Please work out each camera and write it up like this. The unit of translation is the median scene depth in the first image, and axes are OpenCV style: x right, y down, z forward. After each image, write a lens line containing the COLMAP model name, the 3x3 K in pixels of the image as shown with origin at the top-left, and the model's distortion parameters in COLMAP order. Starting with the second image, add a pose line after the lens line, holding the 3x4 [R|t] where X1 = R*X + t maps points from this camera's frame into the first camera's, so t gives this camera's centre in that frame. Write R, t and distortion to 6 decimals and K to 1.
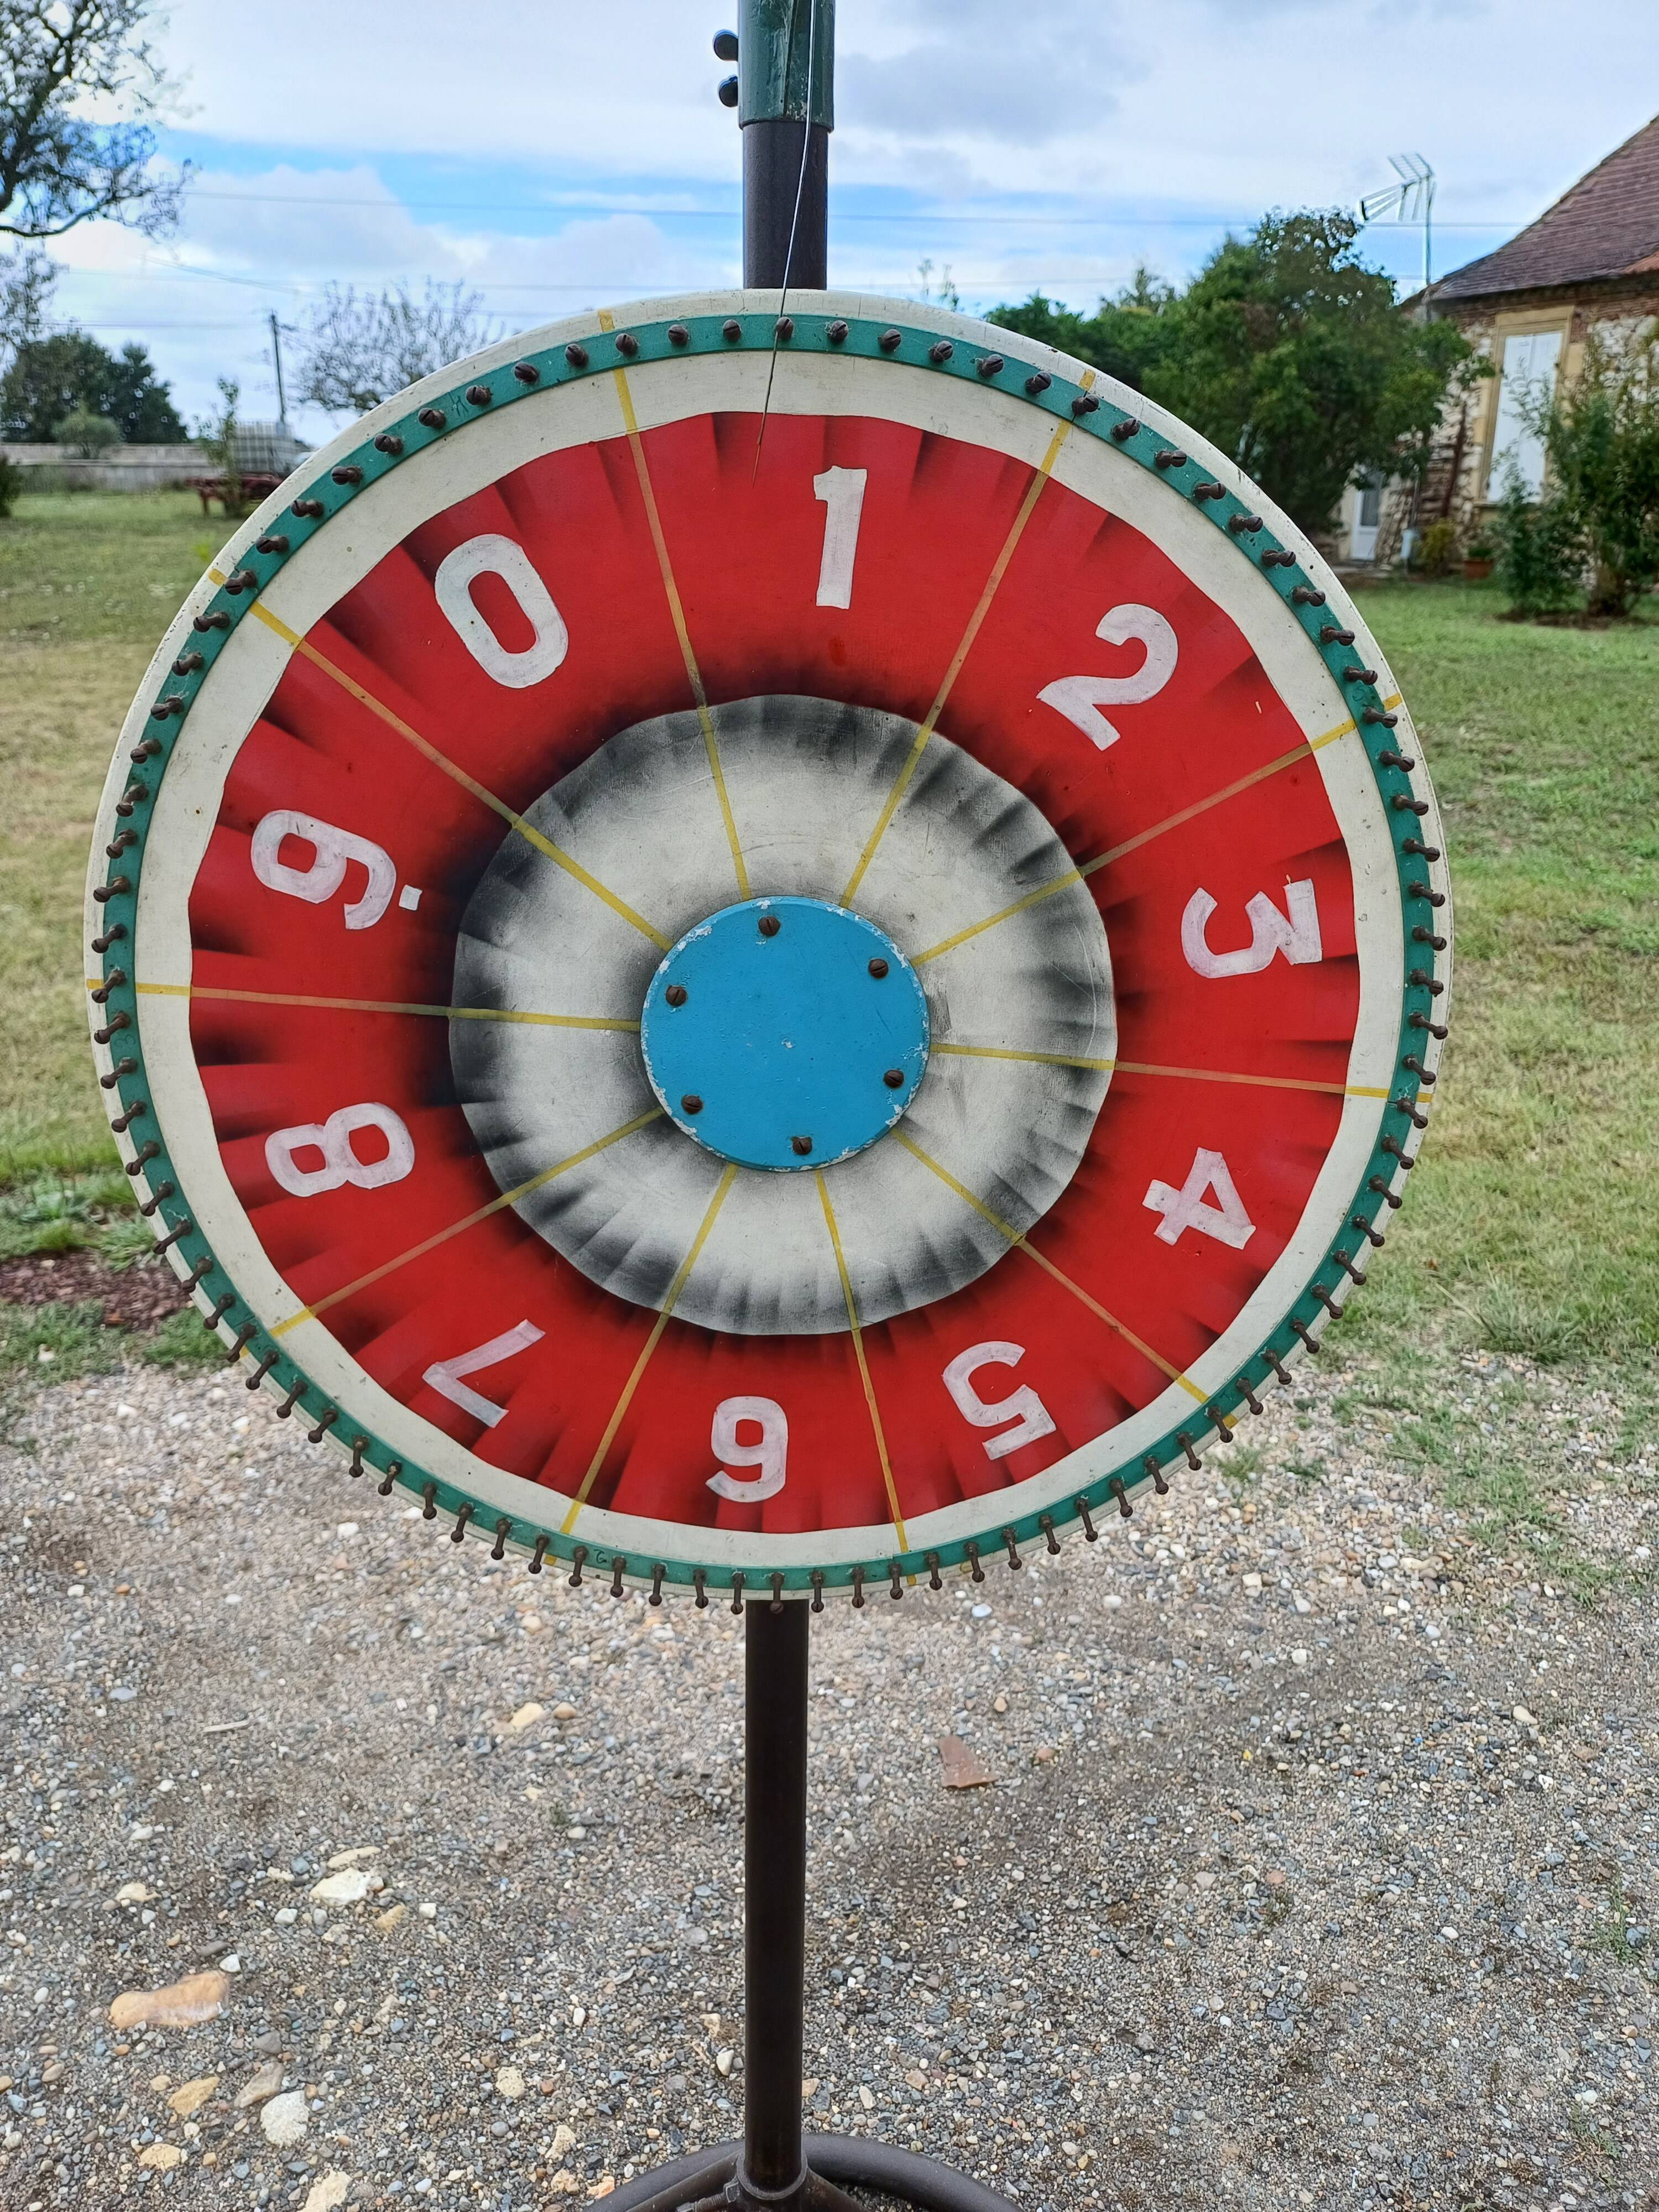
lens RADIAL K [[1652.9, 0, 859.6], [0, 1652.9, 1078.9], [0, 0, 1]] dist [0.077878, -0.091619]
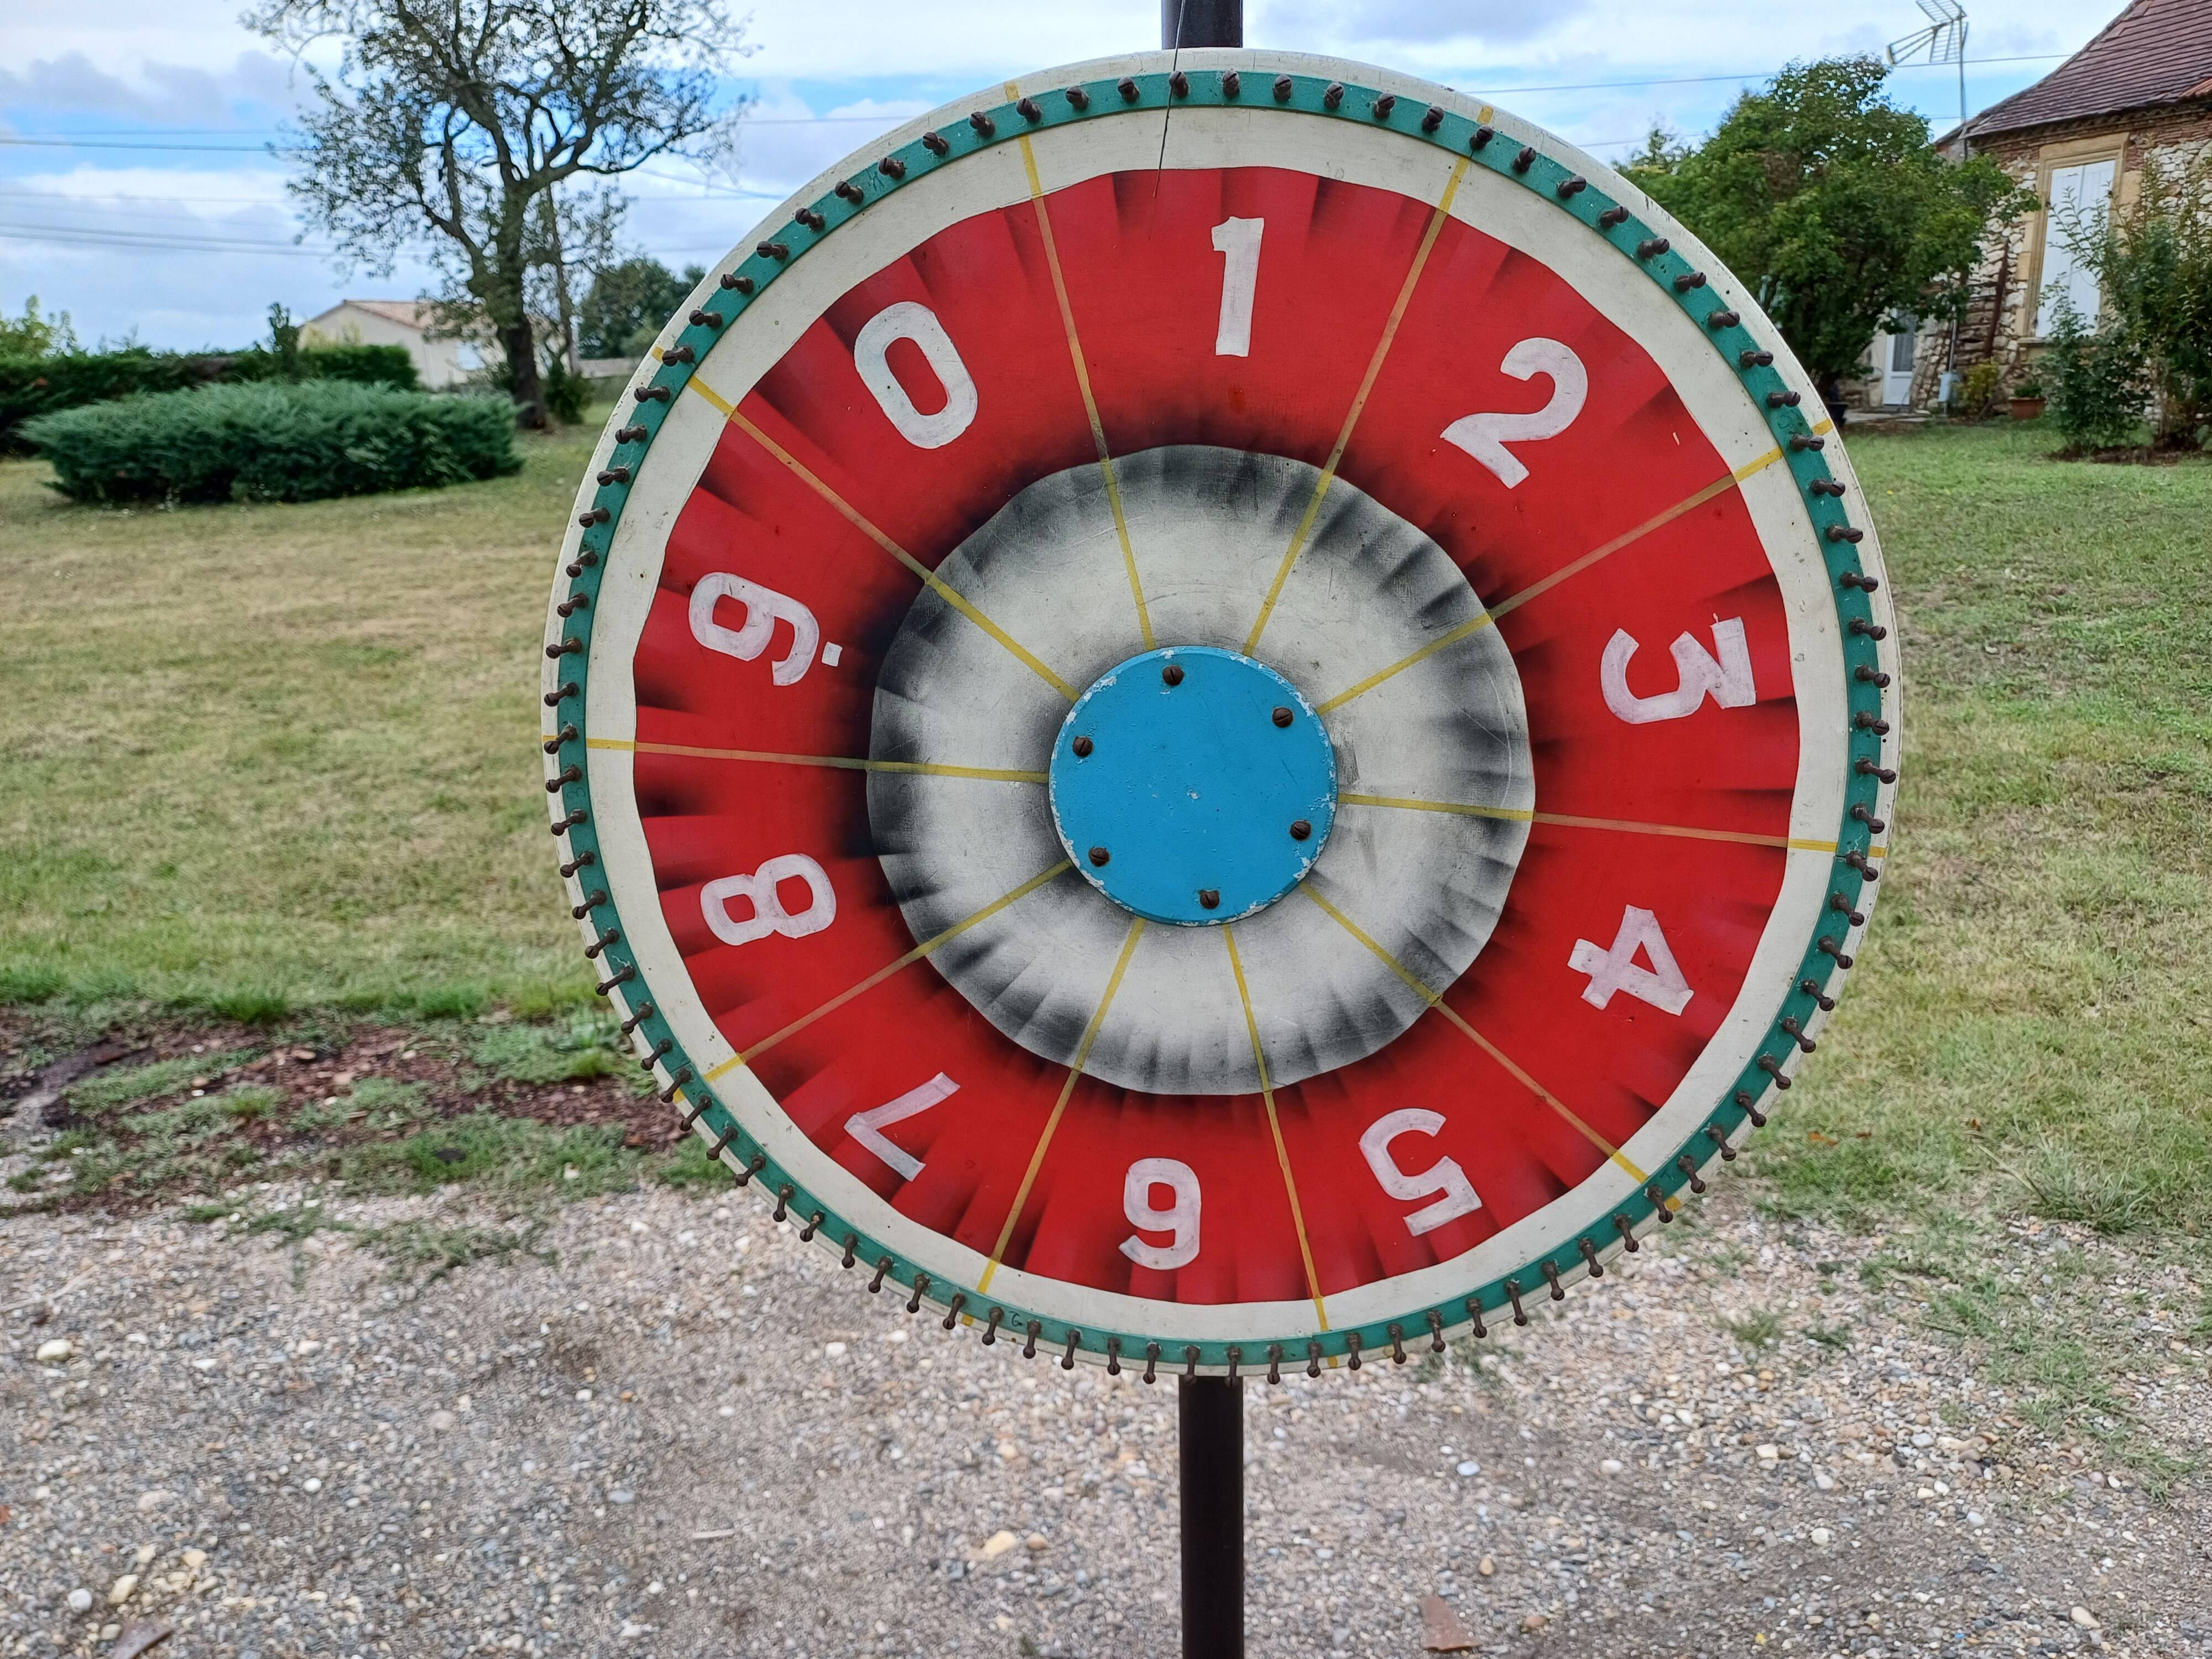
lens RADIAL K [[1639.1, 0, 1106.0], [0, 1639.1, 829.5], [0, 0, 1]] dist [0.090748, -0.114415]
pose [[0.987609, -0.003416, -0.156897, 0.021046], [-0.007384, 0.997644, -0.068199, 0.023776], [0.156761, 0.068512, 0.985257, 0.005166]]
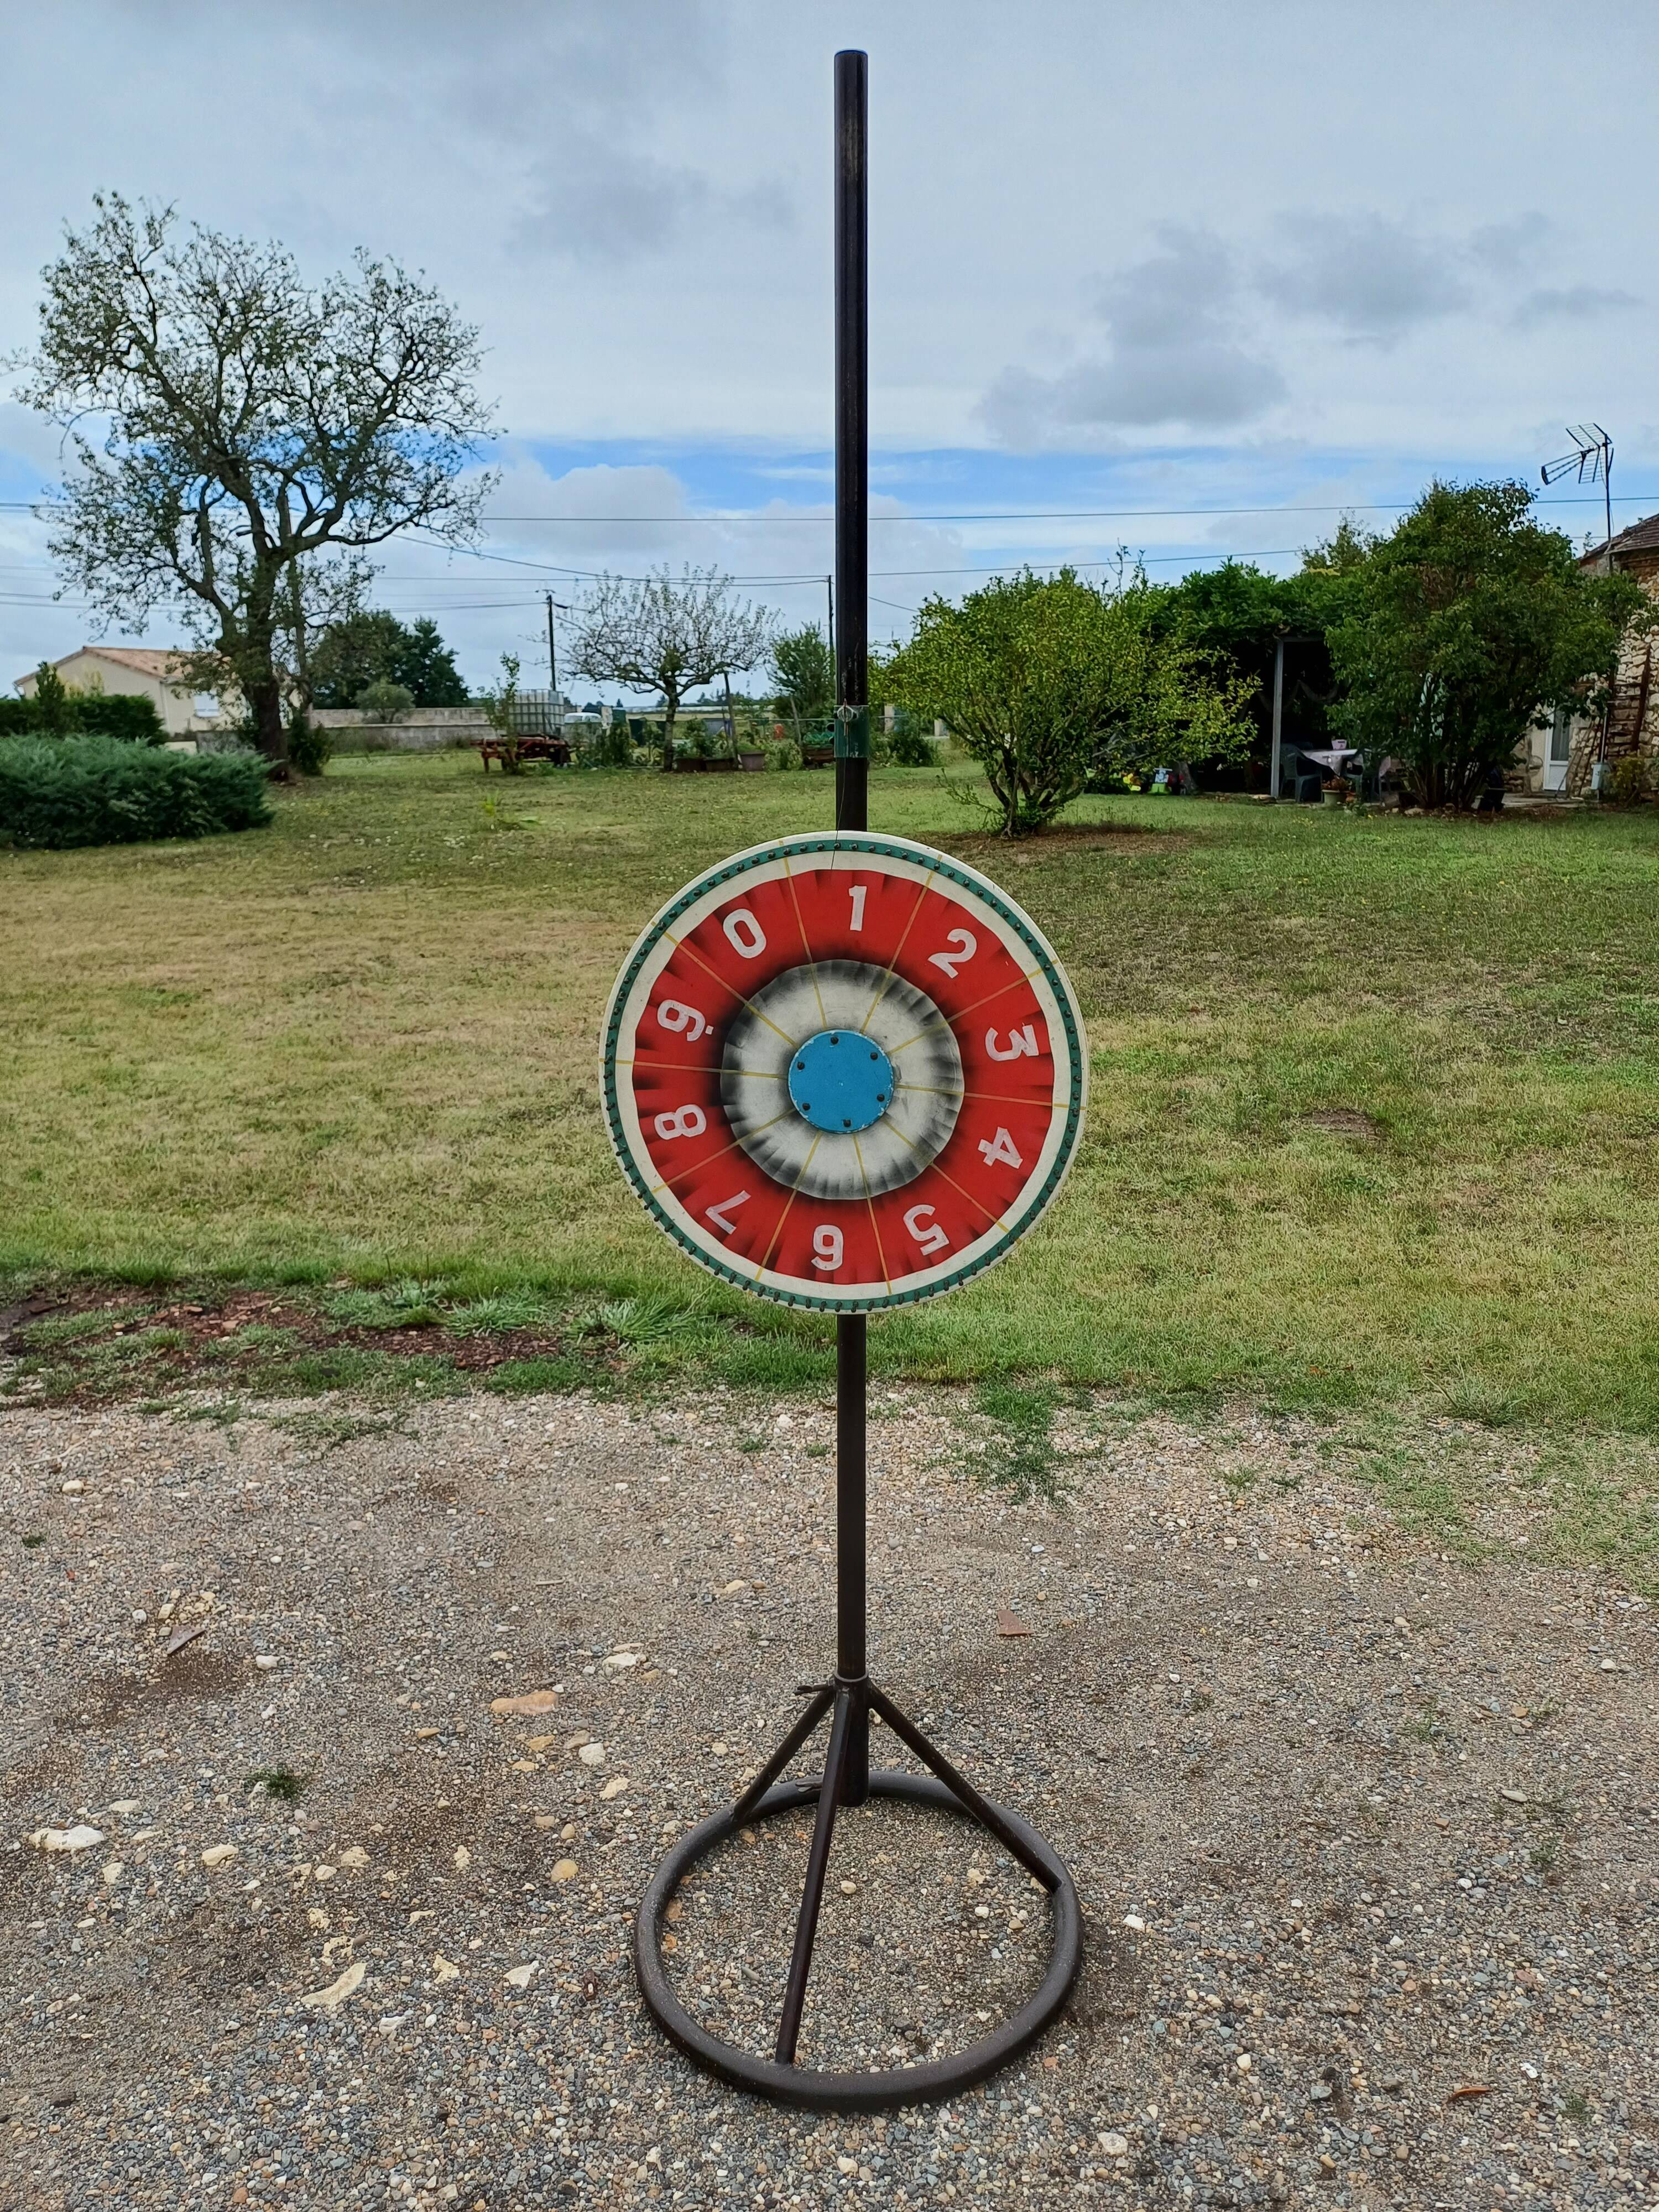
lens RADIAL K [[1652.9, 0, 859.6], [0, 1652.9, 1078.9], [0, 0, 1]] dist [0.077878, -0.091619]
pose [[0.991272, 0.005886, -0.131699, 0.120590], [-0.022973, 0.991430, -0.128605, 0.111864], [0.129813, 0.130508, 0.982912, -0.585349]]
